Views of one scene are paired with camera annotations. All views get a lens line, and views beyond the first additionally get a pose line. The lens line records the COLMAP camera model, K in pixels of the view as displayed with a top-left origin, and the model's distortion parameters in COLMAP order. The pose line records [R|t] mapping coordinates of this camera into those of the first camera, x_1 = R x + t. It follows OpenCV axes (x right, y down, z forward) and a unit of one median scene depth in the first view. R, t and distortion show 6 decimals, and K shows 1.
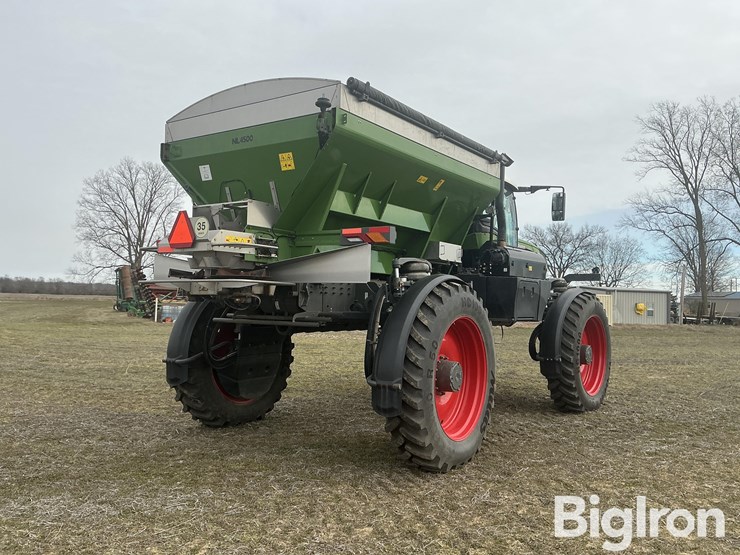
lens RADIAL K [[614.5, 0, 367.5], [0, 614.5, 274.3], [0, 0, 1]] dist [0.144858, -0.294475]
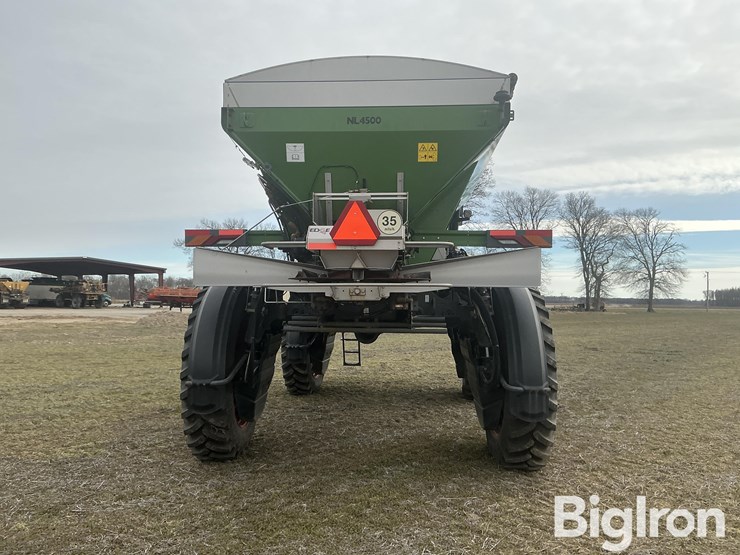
lens RADIAL K [[614.5, 0, 367.5], [0, 614.5, 274.3], [0, 0, 1]] dist [0.144858, -0.294475]
pose [[0.854857, 0.007334, 0.518811, -0.669498], [-0.012446, 0.999902, 0.006373, -0.008529], [-0.518714, -0.011905, 0.854865, 0.268883]]
